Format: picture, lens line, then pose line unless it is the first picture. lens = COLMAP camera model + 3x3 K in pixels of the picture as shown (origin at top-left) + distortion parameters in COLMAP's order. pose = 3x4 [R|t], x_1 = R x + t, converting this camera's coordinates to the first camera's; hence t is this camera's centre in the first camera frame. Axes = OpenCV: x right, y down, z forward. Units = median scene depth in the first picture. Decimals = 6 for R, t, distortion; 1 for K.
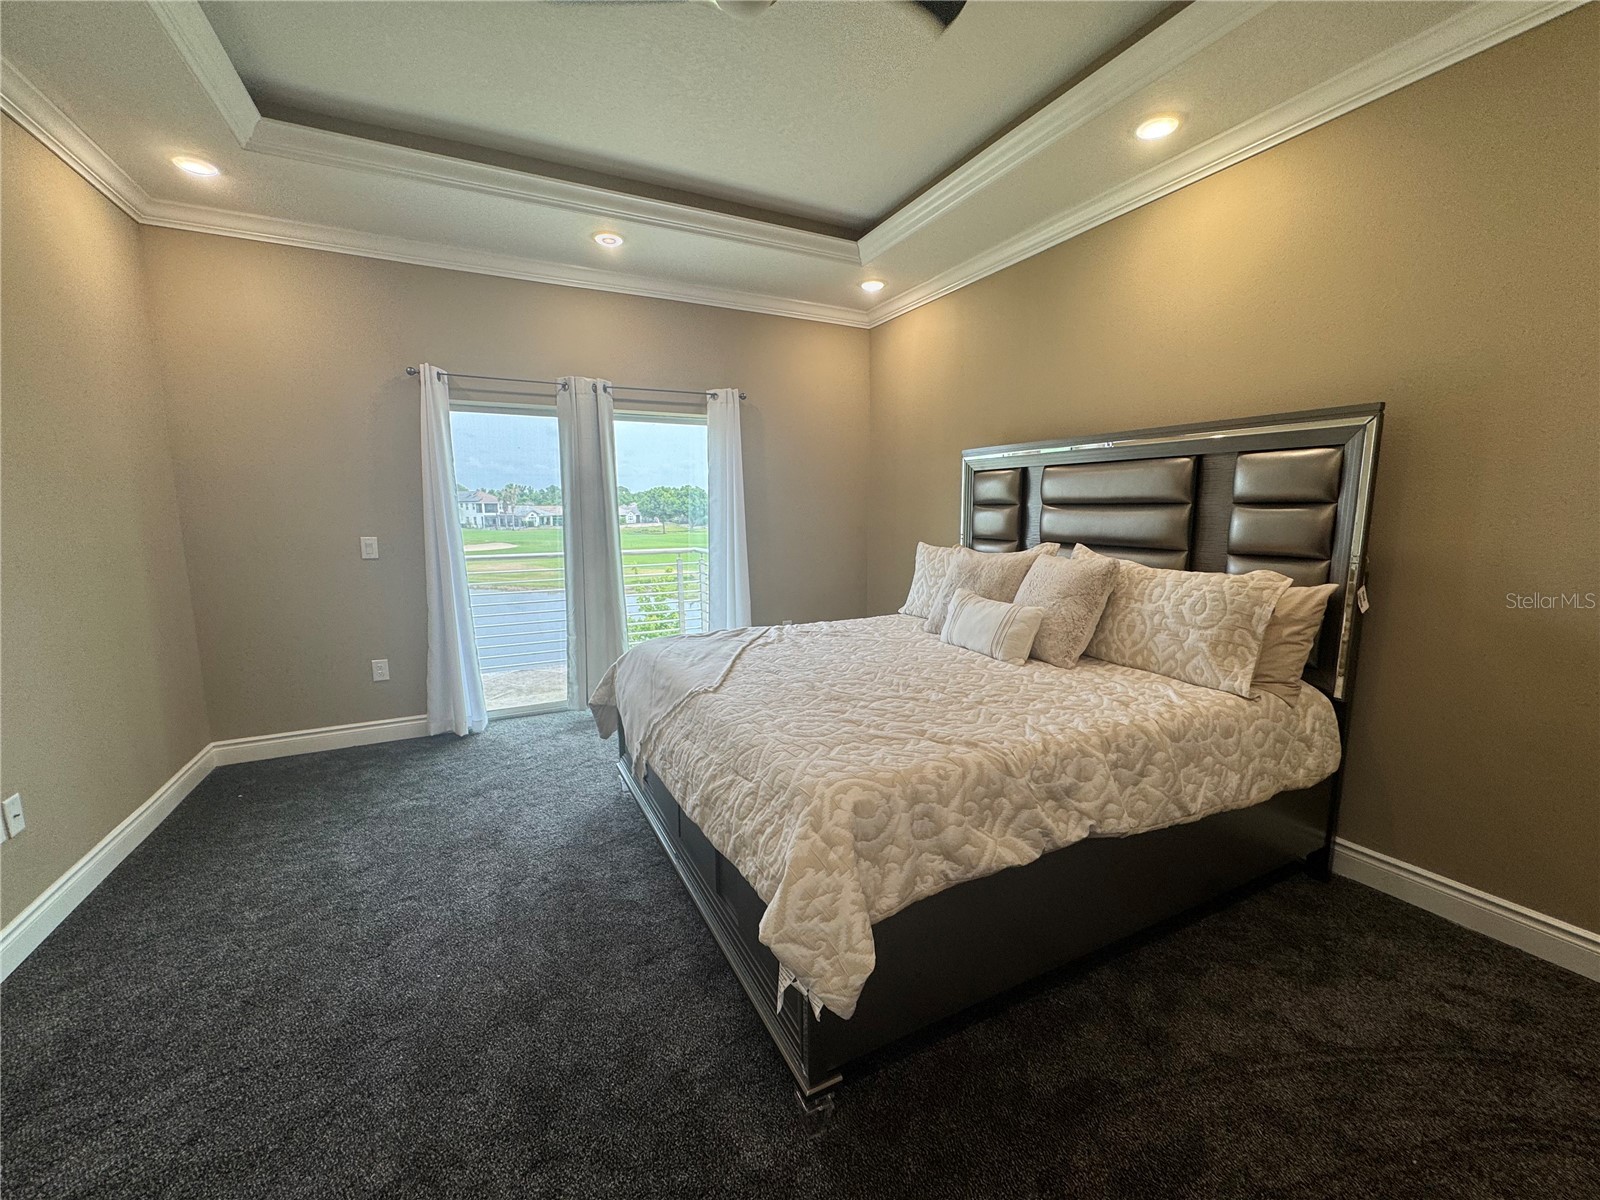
lens RADIAL K [[640.8, 0, 796.9], [0, 640.8, 597.0], [0, 0, 1]] dist [0.000009, 0.000206]
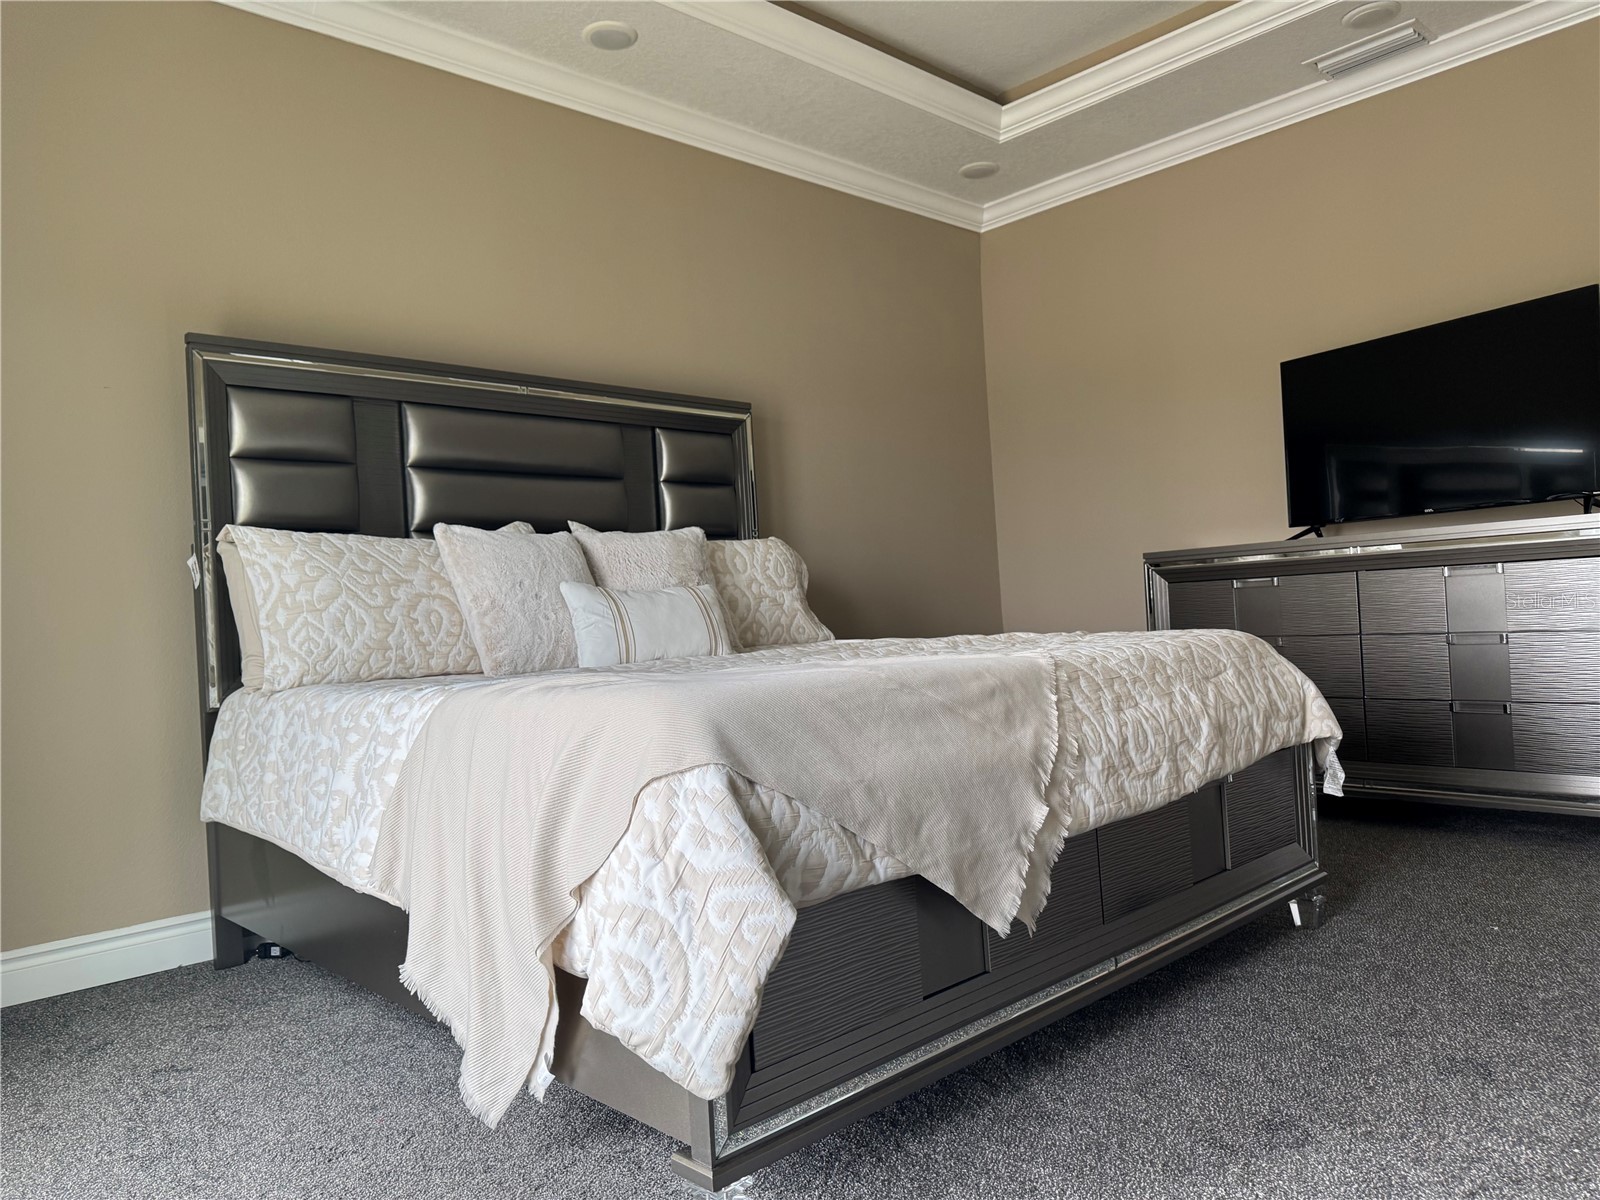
lens RADIAL K [[1127.8, 0, 799.0], [0, 1127.8, 625.1], [0, 0, 1]] dist [0.072225, -0.002300]
pose [[-0.289432, 0.012938, 0.957111, -1.045992], [0.195314, 0.979670, 0.045821, 0.025268], [-0.937060, 0.200200, -0.286075, 1.463940]]
